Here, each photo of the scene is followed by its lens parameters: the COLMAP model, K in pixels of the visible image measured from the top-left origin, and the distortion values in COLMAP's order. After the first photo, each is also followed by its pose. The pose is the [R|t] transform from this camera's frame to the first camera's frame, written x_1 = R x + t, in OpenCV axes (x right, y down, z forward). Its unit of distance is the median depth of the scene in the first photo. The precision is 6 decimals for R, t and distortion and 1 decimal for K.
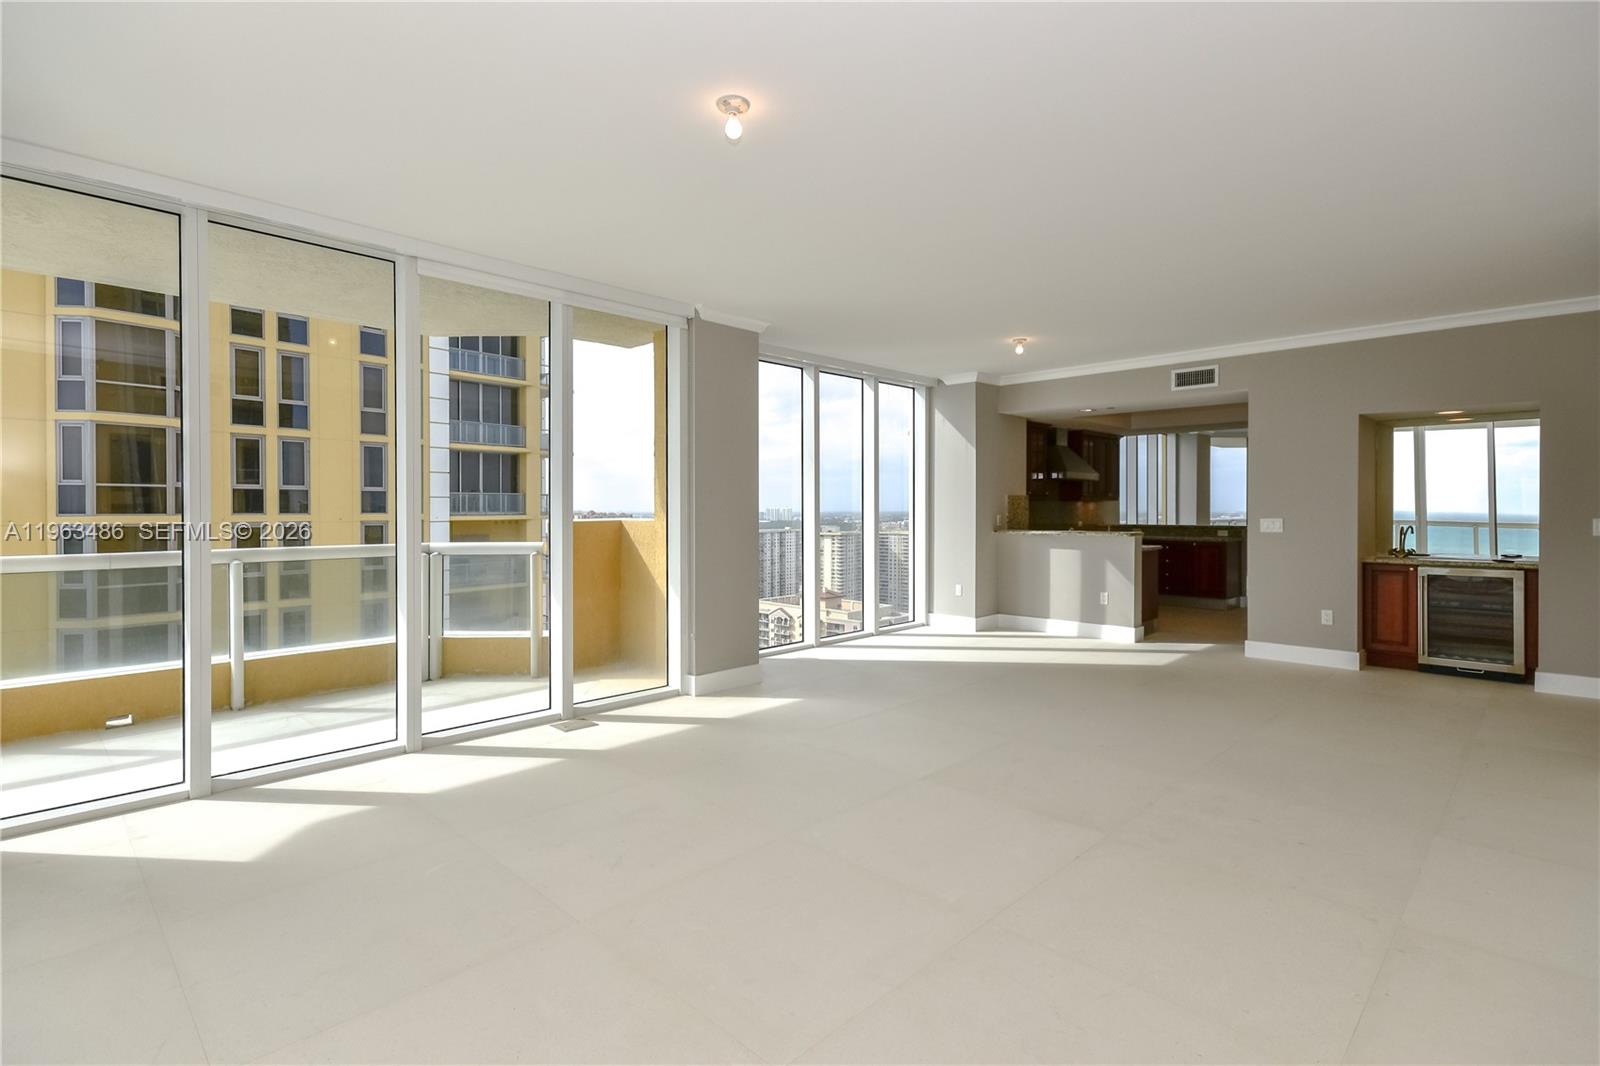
lens RADIAL K [[777.2, 0, 809.7], [0, 777.2, 517.9], [0, 0, 1]] dist [0.010096, -0.001288]
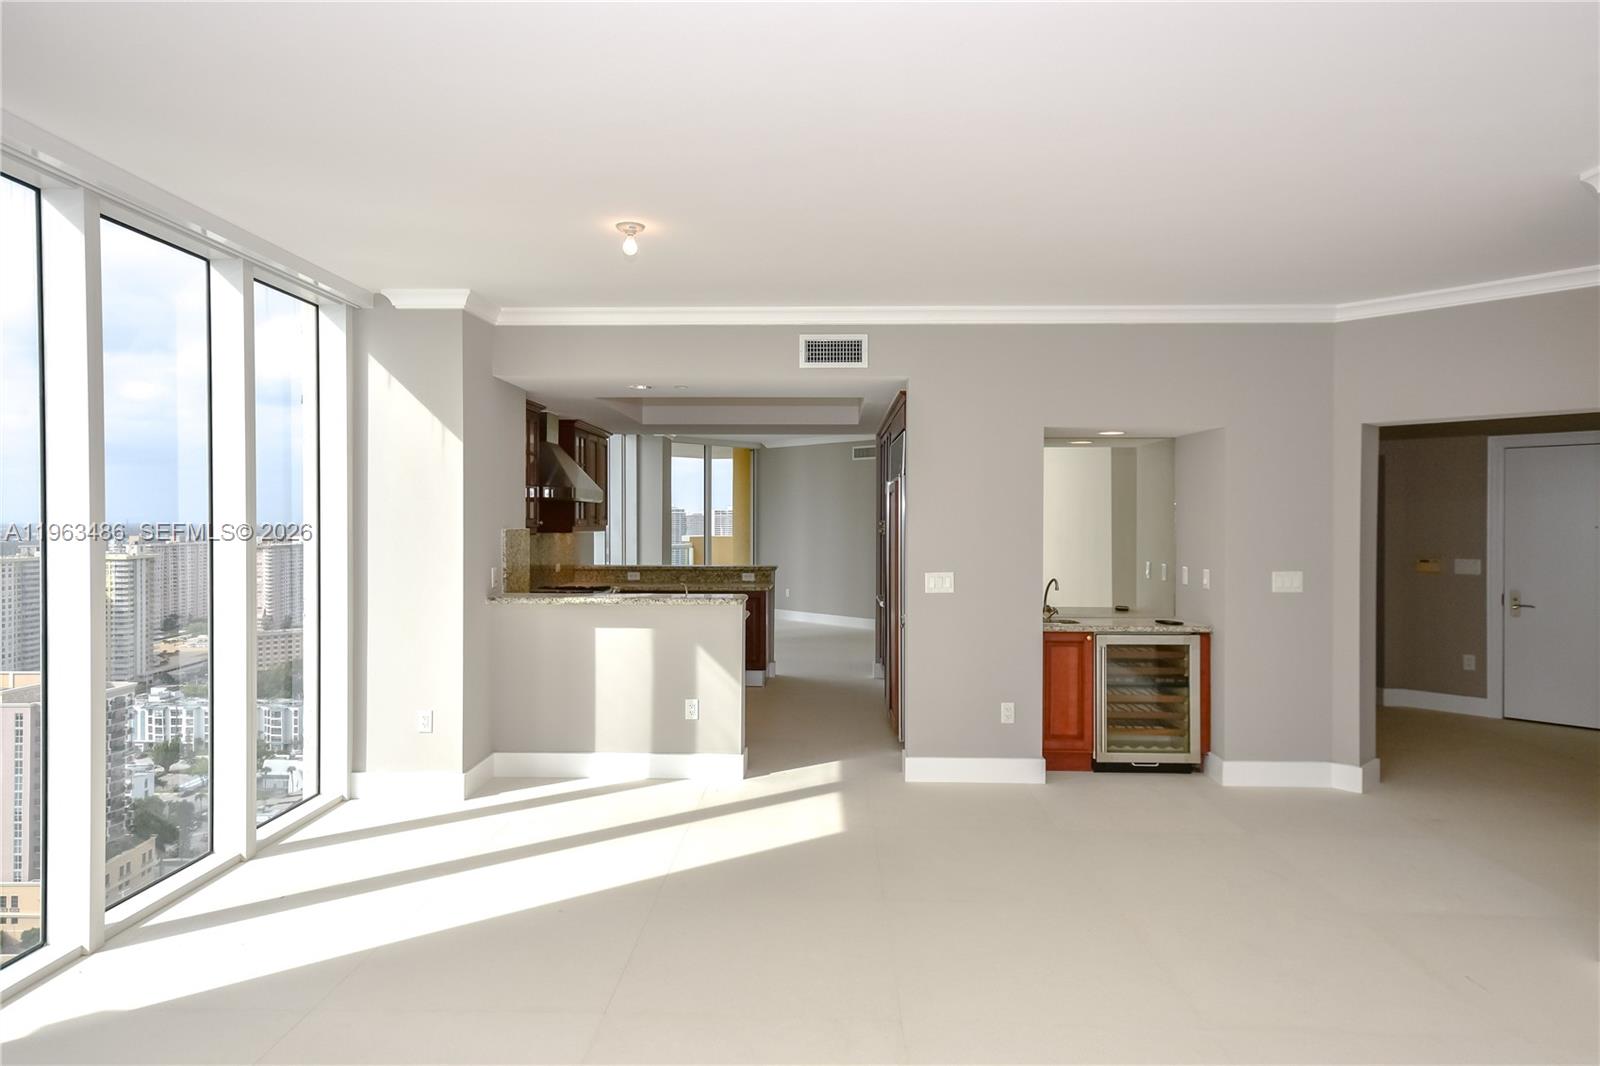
lens RADIAL K [[962.0, 0, 793.8], [0, 962.0, 531.0], [0, 0, 1]] dist [0.007453, 0.002826]
pose [[0.742396, -0.001295, 0.669961, -0.051376], [0.001742, 0.999998, 0.000003, -0.031241], [-0.669960, 0.001165, 0.742397, 0.411934]]
